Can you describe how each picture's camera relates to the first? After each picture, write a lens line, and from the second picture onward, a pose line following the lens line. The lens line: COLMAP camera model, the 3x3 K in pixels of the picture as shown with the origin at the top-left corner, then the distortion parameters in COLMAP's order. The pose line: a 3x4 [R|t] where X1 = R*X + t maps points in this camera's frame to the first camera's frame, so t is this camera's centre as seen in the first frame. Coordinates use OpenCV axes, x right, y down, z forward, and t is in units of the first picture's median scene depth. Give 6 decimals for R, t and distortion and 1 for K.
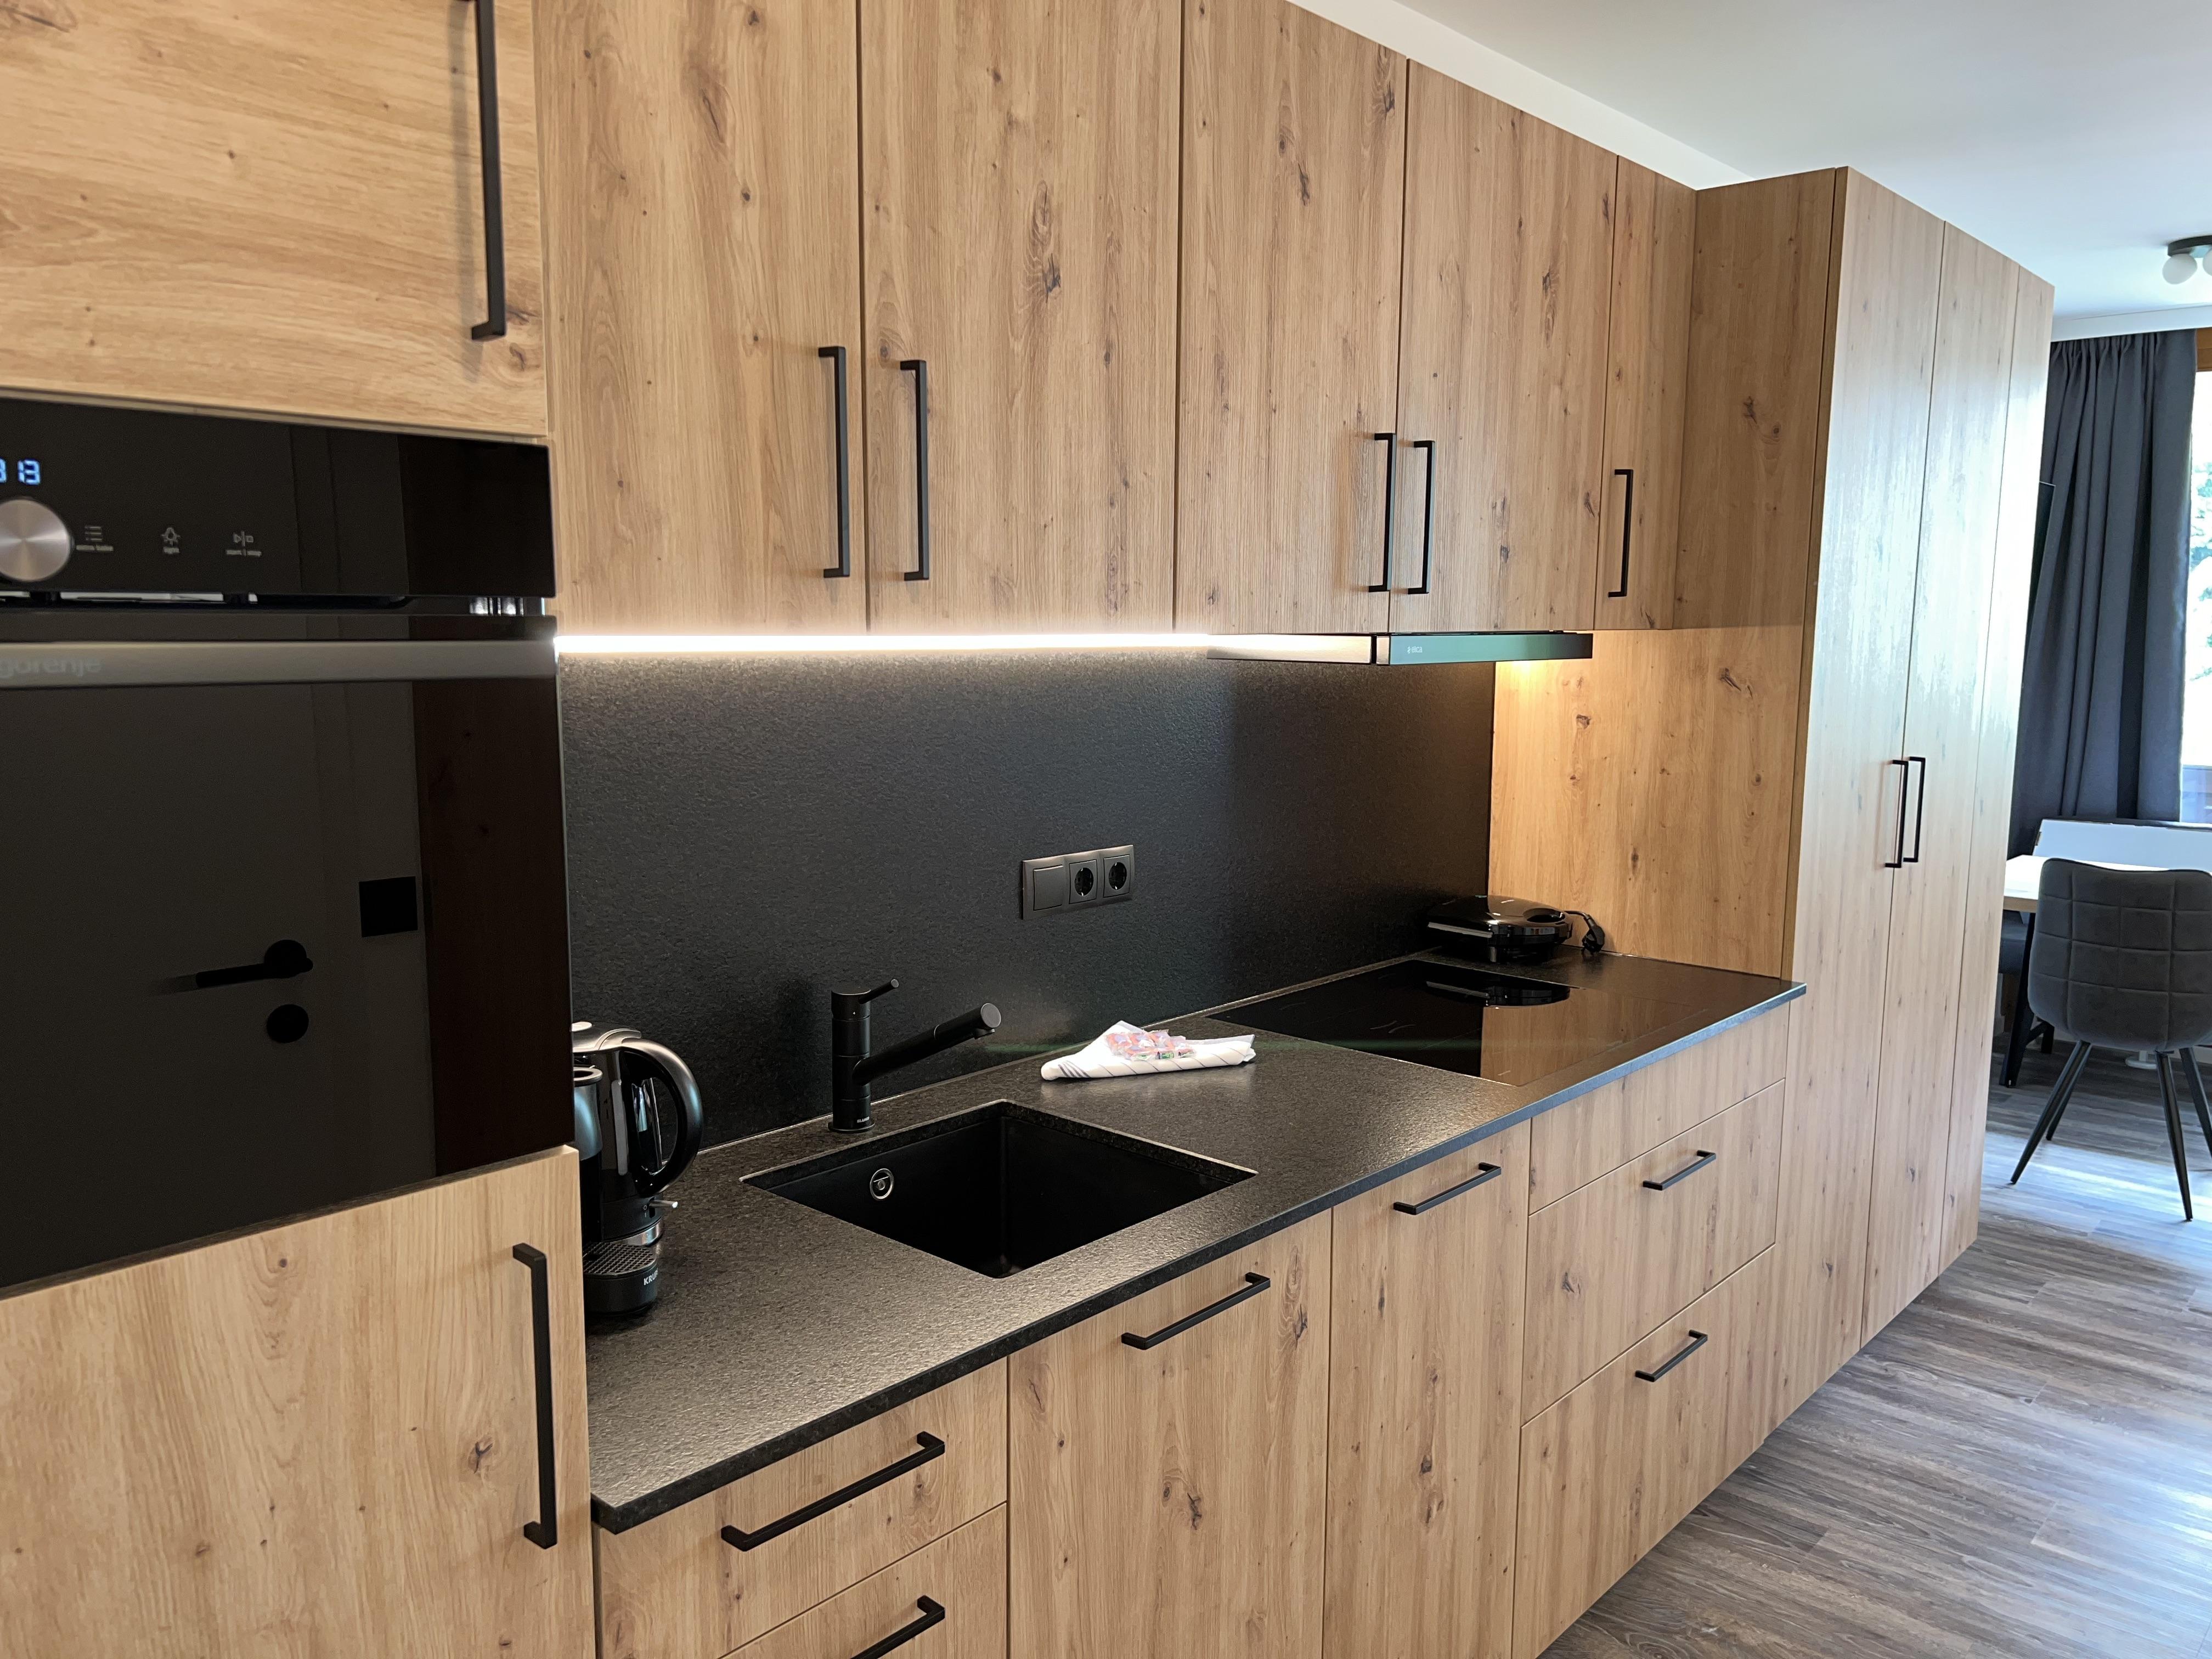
lens RADIAL K [[1648.8, 0, 1099.7], [0, 1648.8, 824.6], [0, 0, 1]] dist [0.043734, -0.056999]
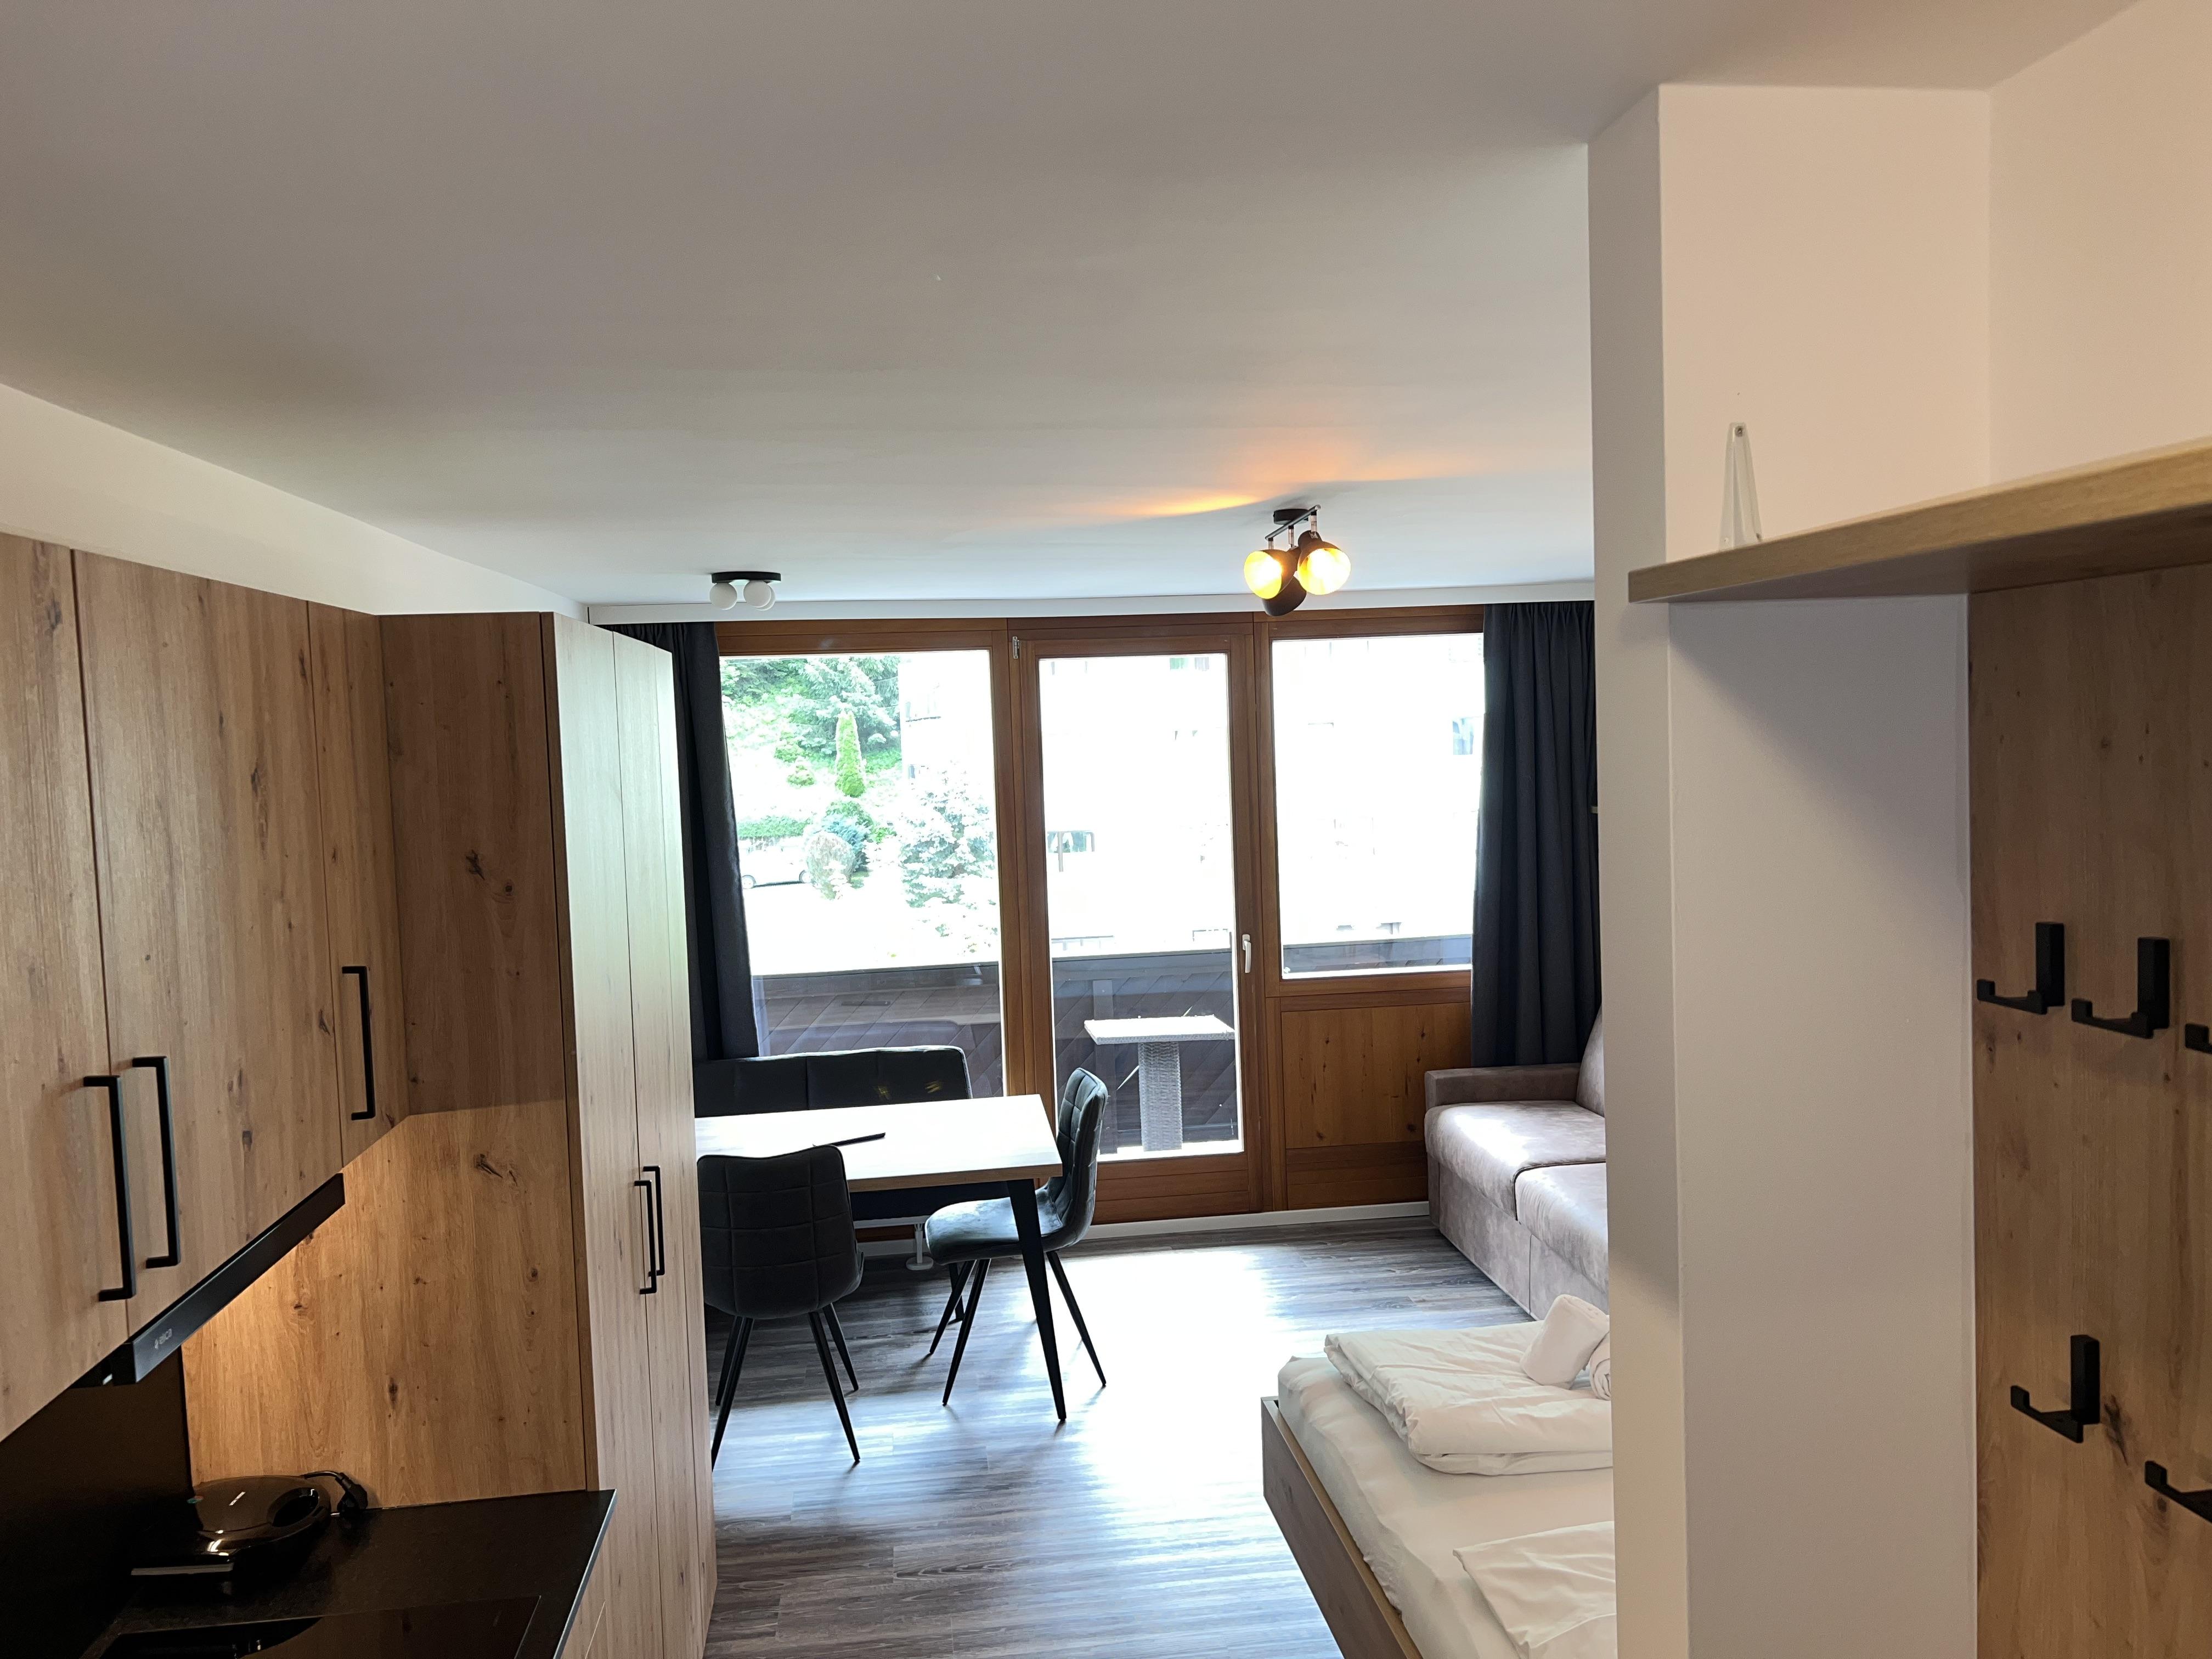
lens RADIAL K [[1648.8, 0, 1116.6], [0, 1648.8, 835.9], [0, 0, 1]] dist [0.043734, -0.056999]
pose [[0.647642, -0.077057, 0.758039, -0.051954], [0.139354, 0.990071, -0.018415, -0.195015], [-0.749093, 0.117562, 0.651950, 0.163278]]
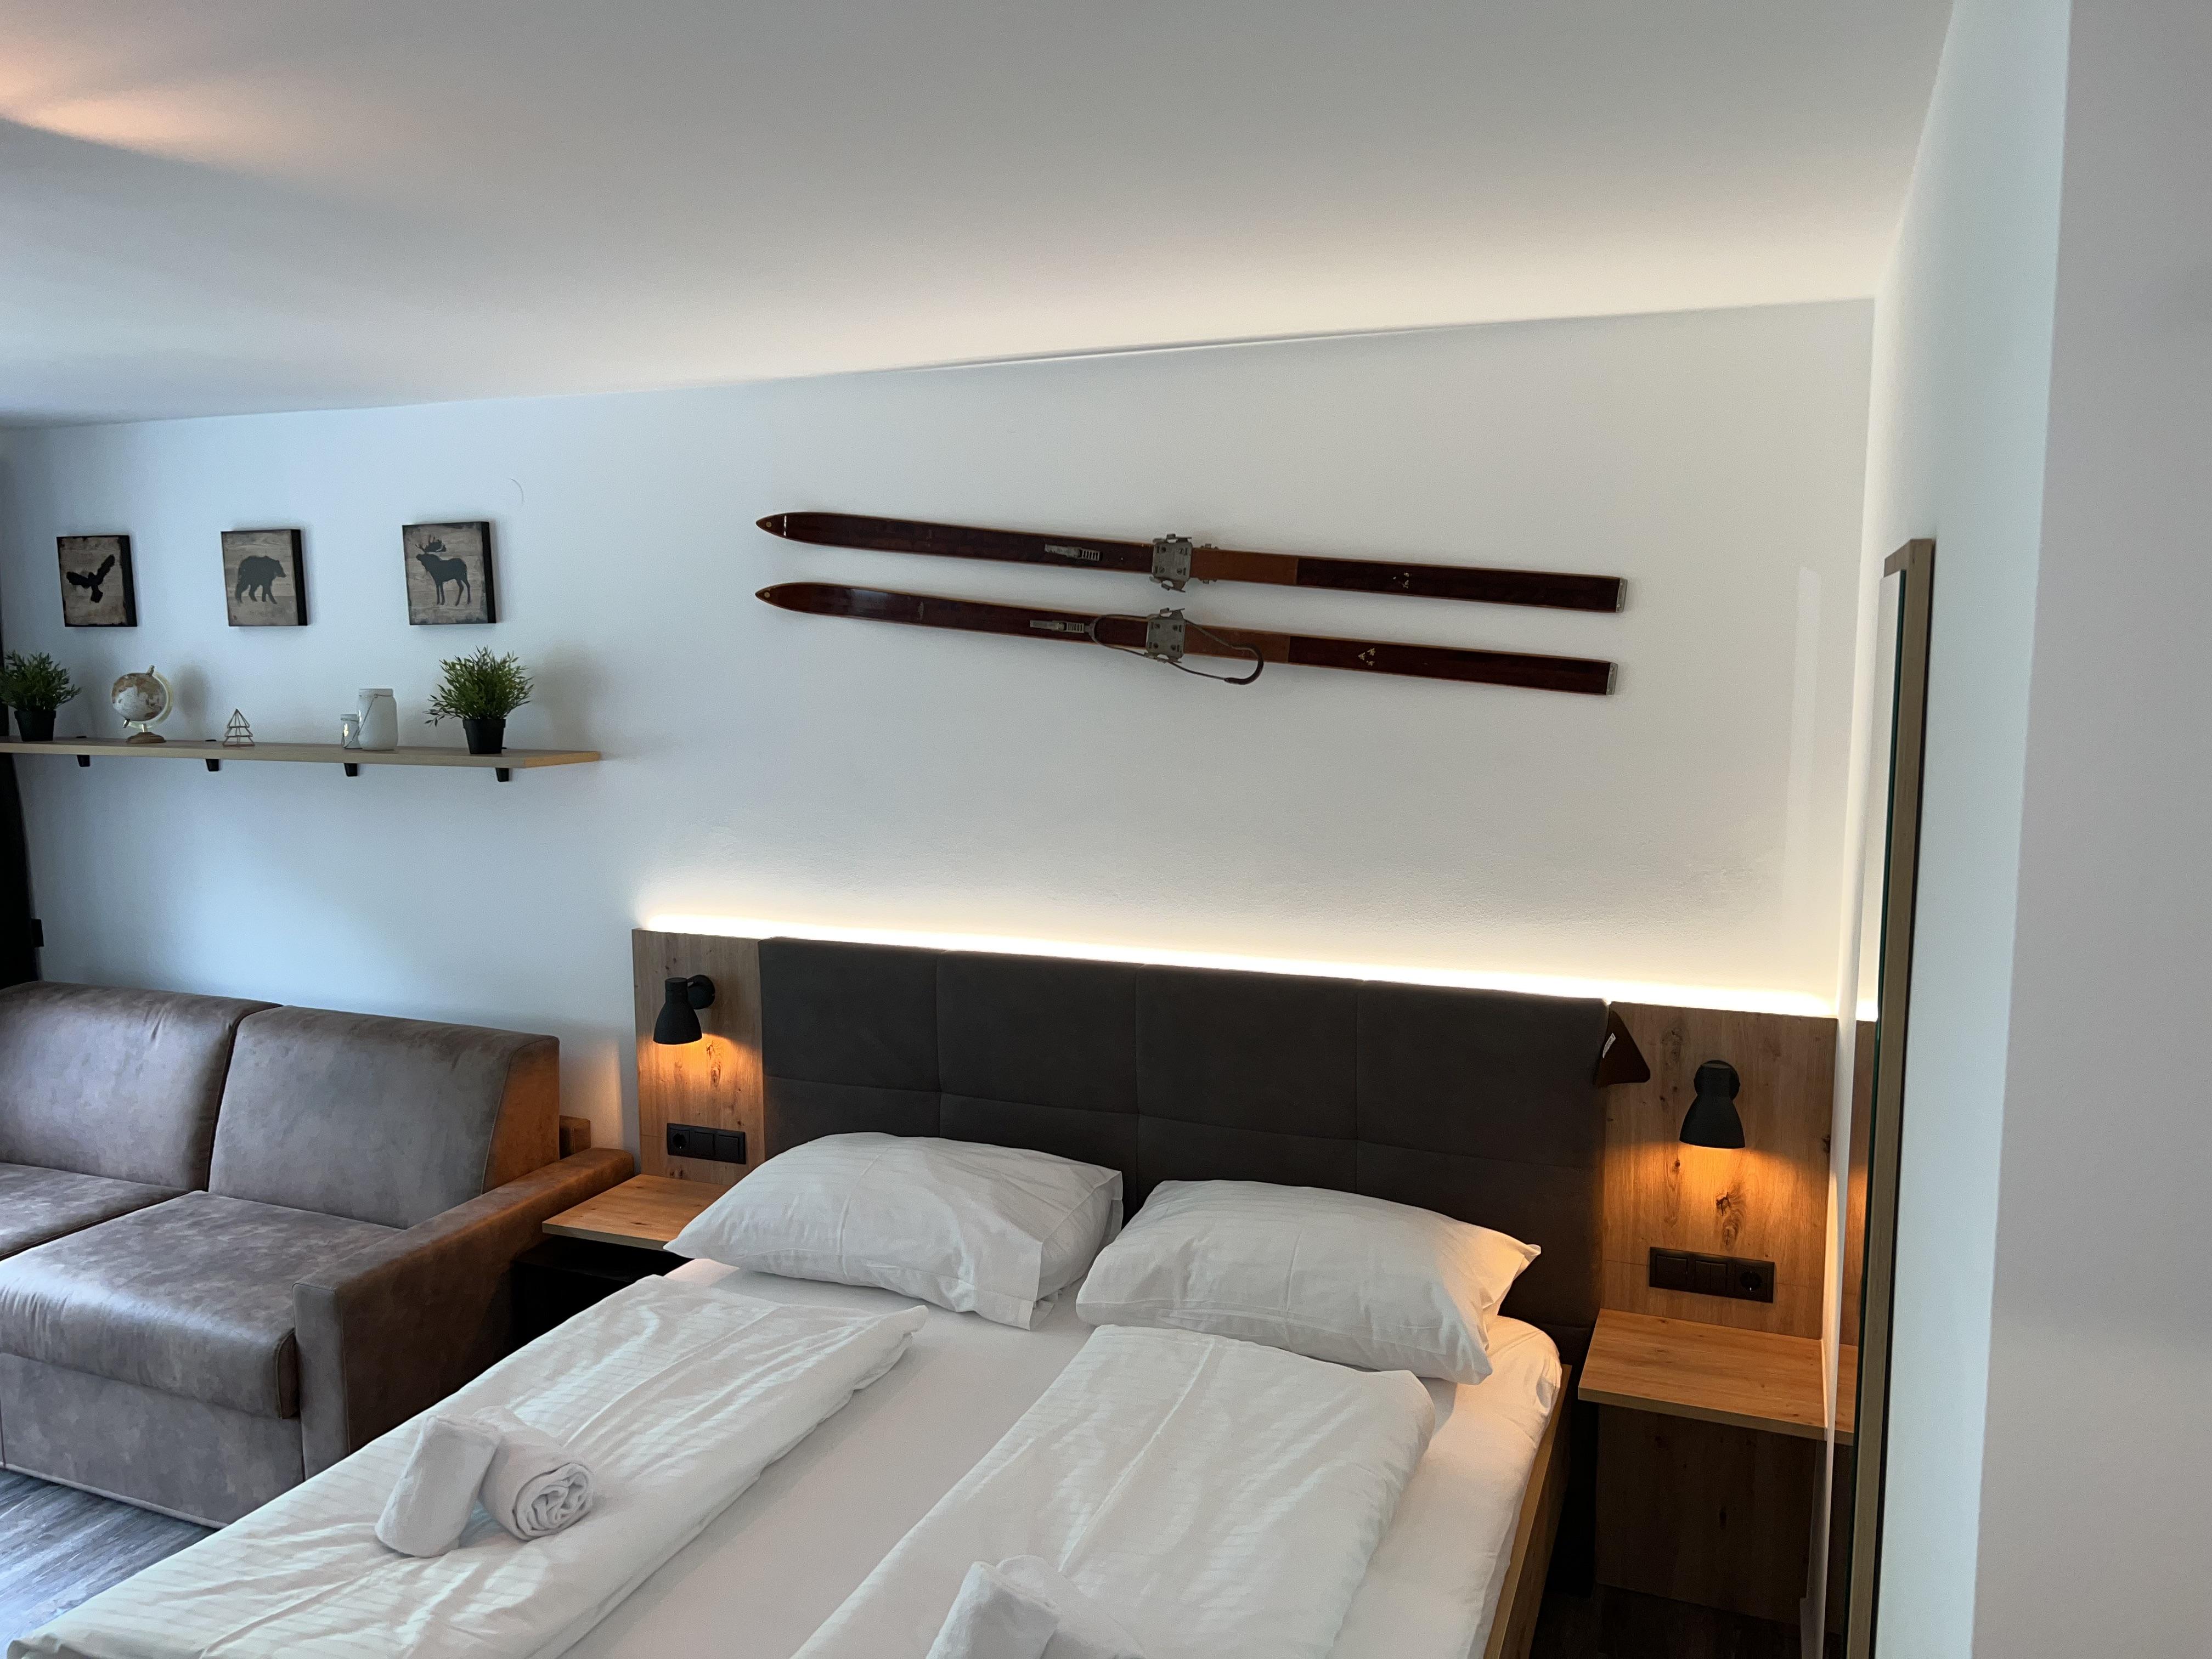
lens RADIAL K [[1648.8, 0, 1108.0], [0, 1648.8, 822.6], [0, 0, 1]] dist [0.043734, -0.056999]
pose [[-0.348874, -0.110917, 0.930583, 0.183084], [0.131422, 0.977369, 0.165763, -0.227545], [-0.927909, 0.180129, -0.326401, 0.648844]]
